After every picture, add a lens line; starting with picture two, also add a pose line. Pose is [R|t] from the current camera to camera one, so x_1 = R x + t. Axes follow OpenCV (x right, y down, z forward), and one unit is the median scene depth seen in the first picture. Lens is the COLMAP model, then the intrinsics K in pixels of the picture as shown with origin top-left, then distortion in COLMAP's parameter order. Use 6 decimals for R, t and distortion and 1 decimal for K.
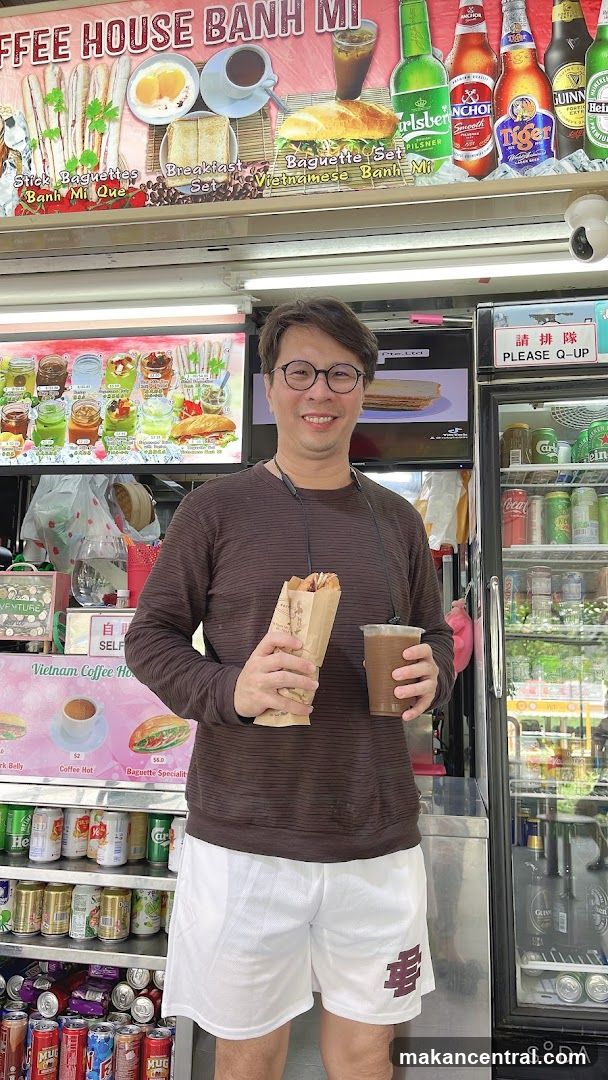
lens RADIAL K [[838.6, 0, 304.0], [0, 838.6, 540.0], [0, 0, 1]] dist [0.098010, -0.154478]
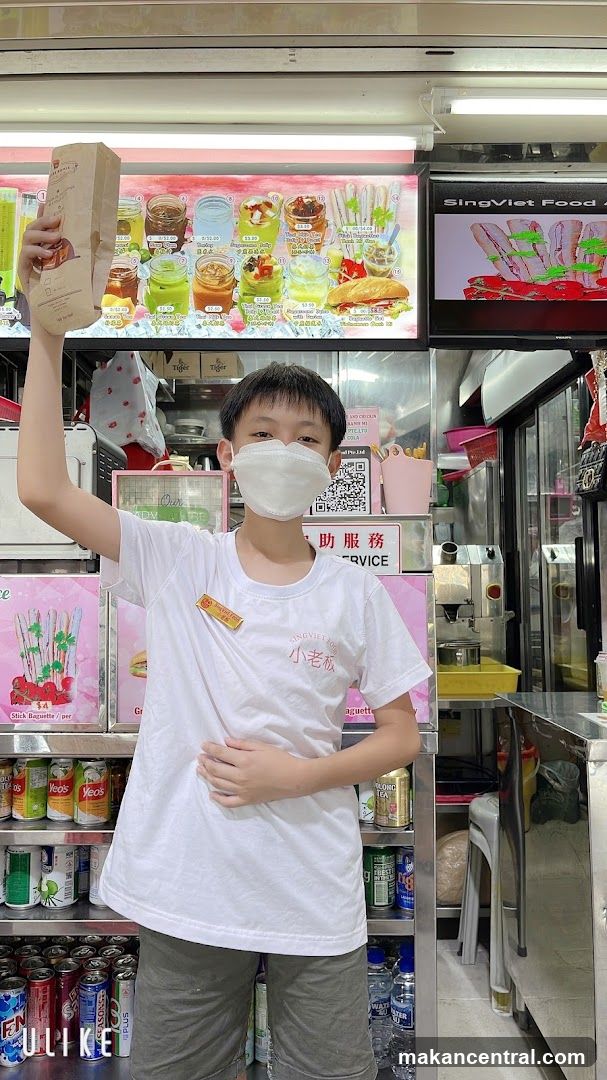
lens RADIAL K [[820.2, 0, 303.5], [0, 820.2, 540.0], [0, 0, 1]] dist [0.047153, -0.000136]
pose [[0.984108, -0.020679, 0.176363, -0.321686], [0.000990, 0.993820, 0.111003, 0.015219], [-0.177569, -0.109064, 0.978046, 0.195841]]
